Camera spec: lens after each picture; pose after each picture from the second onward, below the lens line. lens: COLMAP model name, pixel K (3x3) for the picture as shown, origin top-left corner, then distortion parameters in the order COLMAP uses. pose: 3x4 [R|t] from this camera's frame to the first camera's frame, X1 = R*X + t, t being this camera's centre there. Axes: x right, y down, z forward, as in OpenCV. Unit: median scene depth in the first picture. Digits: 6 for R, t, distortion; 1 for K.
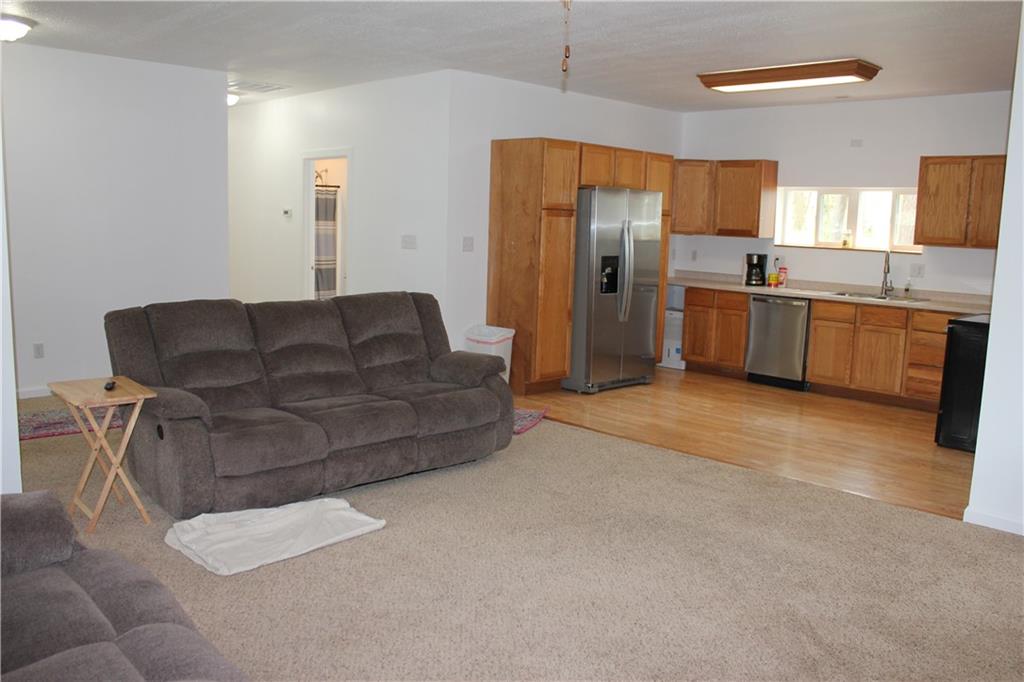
lens RADIAL K [[848.1, 0, 508.4], [0, 848.1, 350.4], [0, 0, 1]] dist [-0.169751, 0.150580]
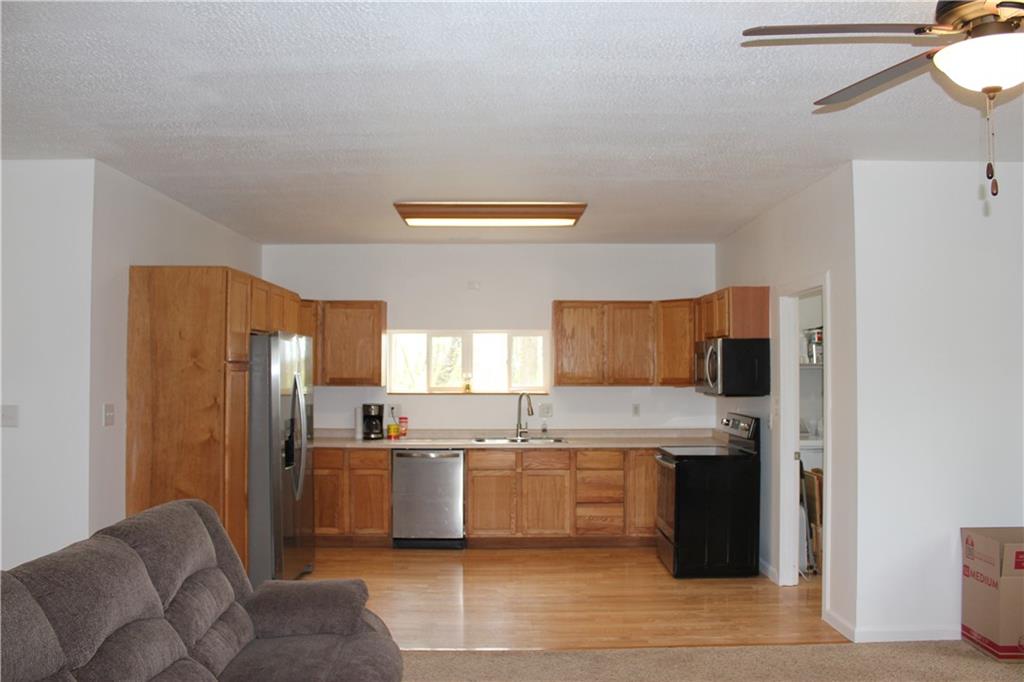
lens RADIAL K [[848.1, 0, 508.4], [0, 848.1, 350.4], [0, 0, 1]] dist [-0.169751, 0.150580]
pose [[0.688022, -0.009454, 0.725628, -0.297145], [0.129307, 0.985511, -0.109766, -0.061502], [-0.714077, 0.169351, 0.679275, 0.305895]]
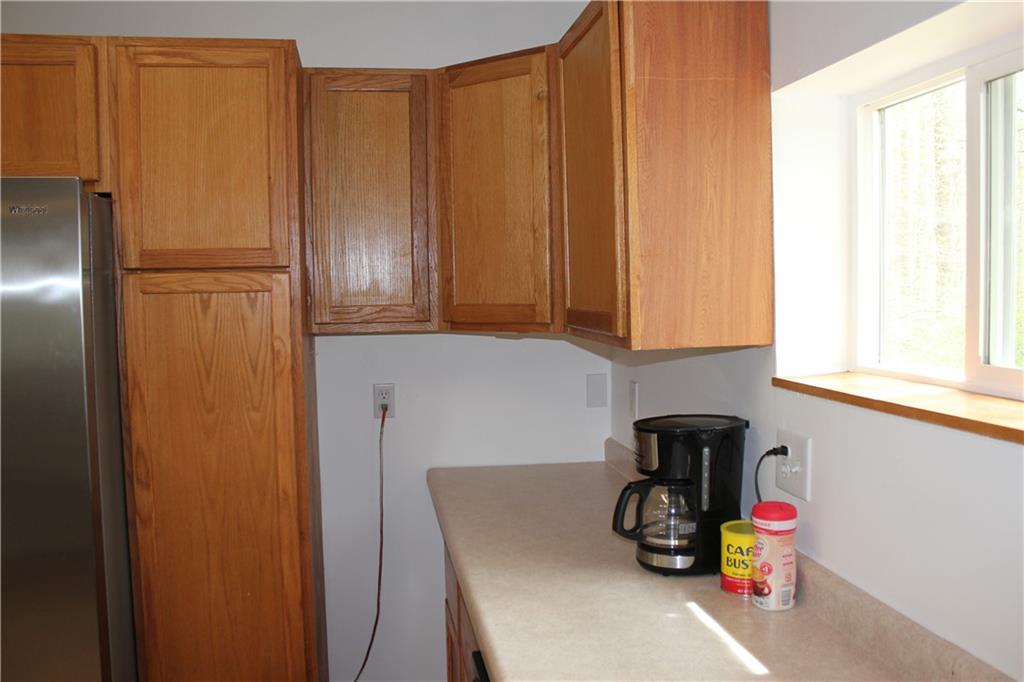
lens RADIAL K [[848.1, 0, 508.4], [0, 848.1, 350.4], [0, 0, 1]] dist [-0.169751, 0.150580]
pose [[0.822765, 0.002175, -0.568378, 0.433866], [-0.051426, 0.996176, -0.070630, -0.132372], [0.566051, 0.087341, 0.819730, 0.907910]]
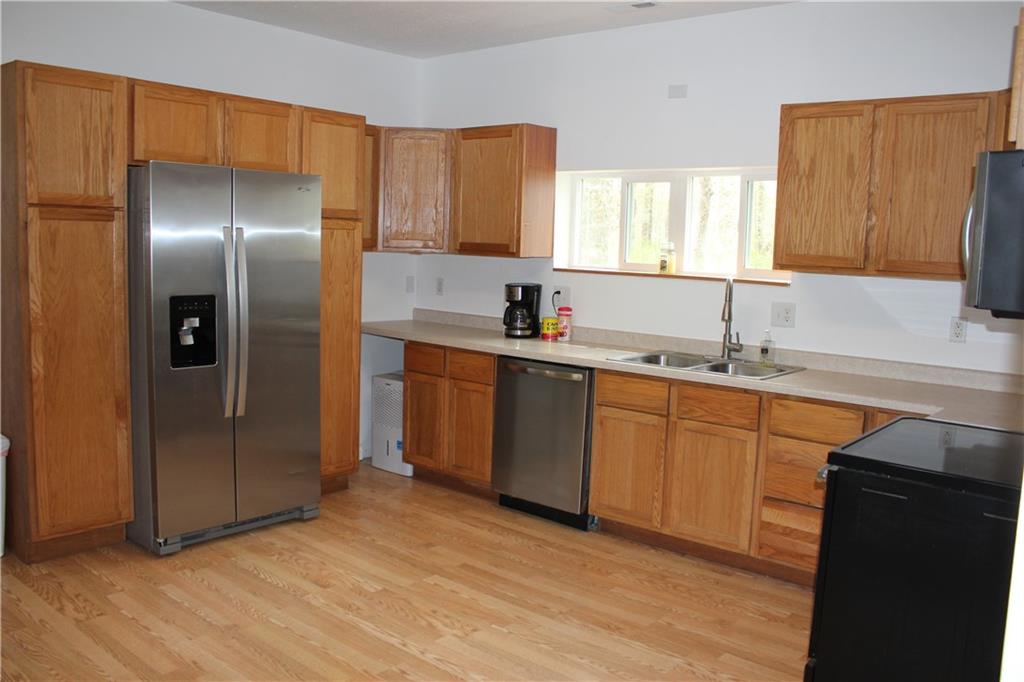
lens RADIAL K [[848.1, 0, 508.4], [0, 848.1, 350.4], [0, 0, 1]] dist [-0.169751, 0.150580]
pose [[0.994716, -0.007747, 0.102371, 0.256061], [0.010048, 0.999708, -0.021987, -0.063037], [-0.102171, 0.022899, 0.994503, 0.458063]]
